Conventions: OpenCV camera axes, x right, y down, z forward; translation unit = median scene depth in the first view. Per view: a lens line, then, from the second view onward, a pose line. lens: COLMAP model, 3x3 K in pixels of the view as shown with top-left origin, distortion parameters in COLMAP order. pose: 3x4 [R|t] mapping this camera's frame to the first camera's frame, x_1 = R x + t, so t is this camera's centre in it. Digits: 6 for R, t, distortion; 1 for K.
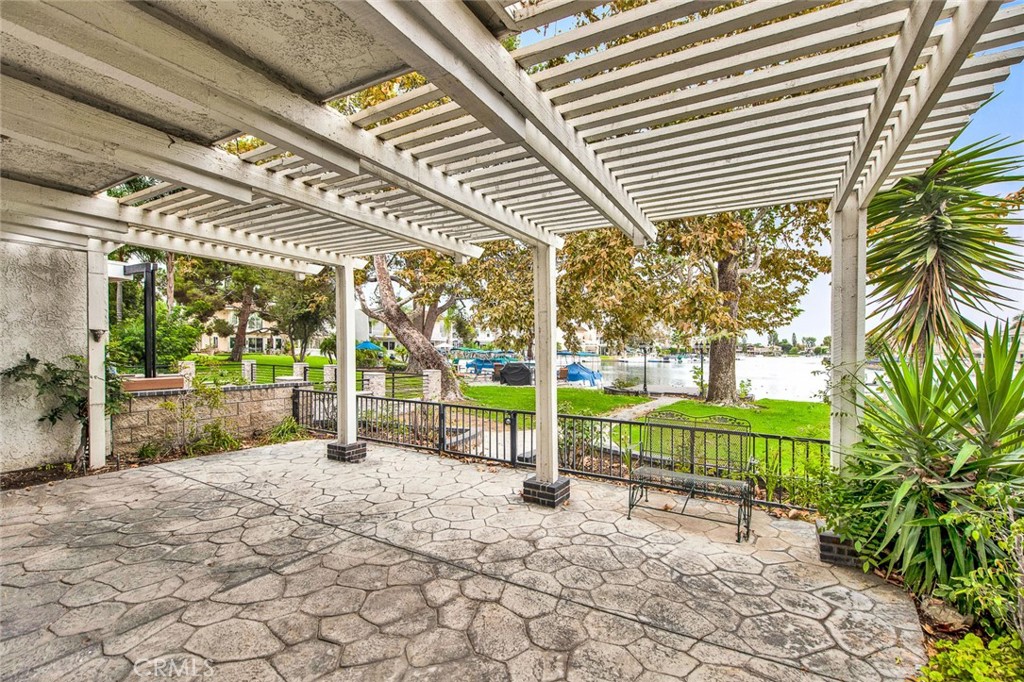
lens RADIAL K [[449.5, 0, 512.0], [0, 449.5, 341.0], [0, 0, 1]] dist [-0.019452, -0.000108]
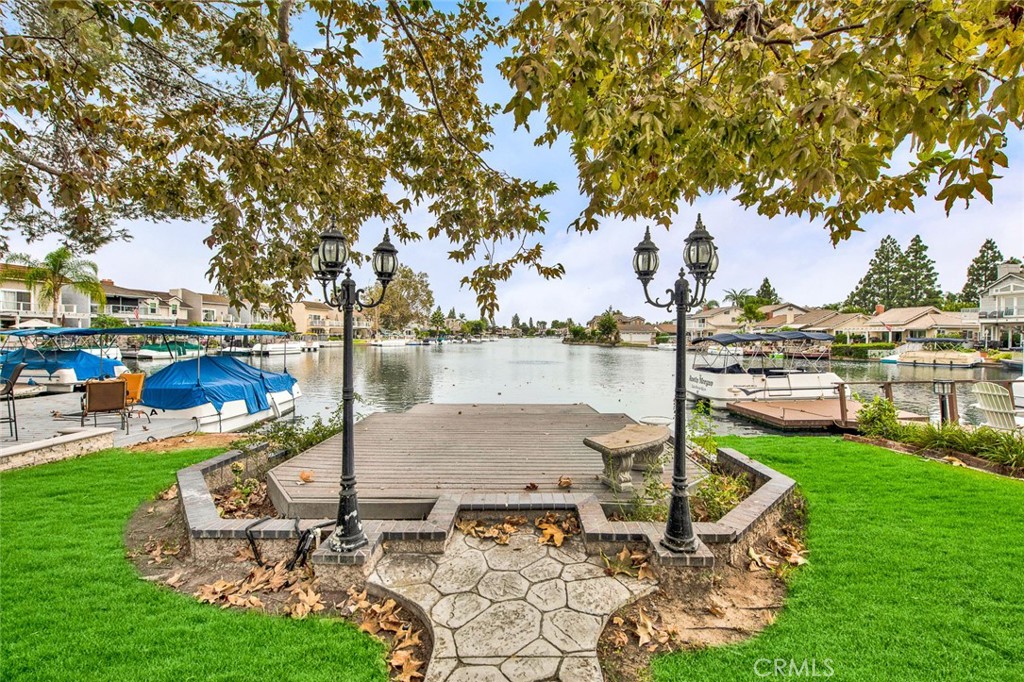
lens RADIAL K [[440.9, 0, 521.8], [0, 440.9, 341.9], [0, 0, 1]] dist [-0.017124, 0.000038]
pose [[0.853642, -0.020418, 0.520459, 0.285320], [0.000047, 0.999234, 0.039124, 0.036909], [-0.520860, -0.033373, 0.852990, 0.857502]]
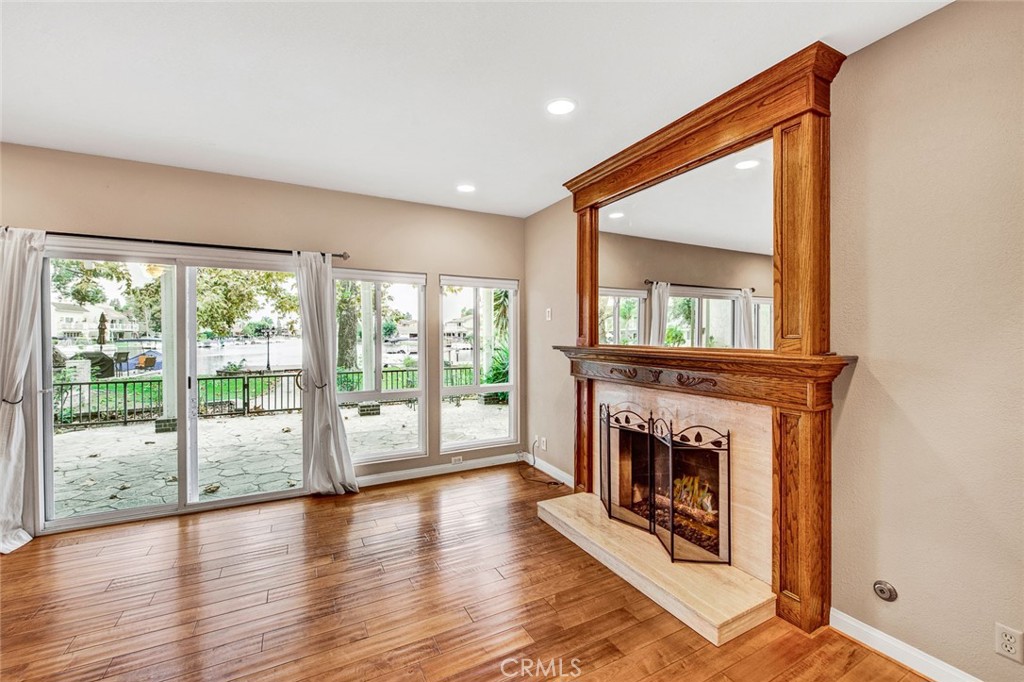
lens RADIAL K [[418.2, 0, 518.0], [0, 418.2, 320.4], [0, 0, 1]] dist [-0.014842, -0.000114]
pose [[0.534338, 0.010505, 0.845206, -0.266535], [-0.002380, 0.999938, -0.010924, -0.004278], [-0.845268, 0.003826, 0.534330, -0.113515]]
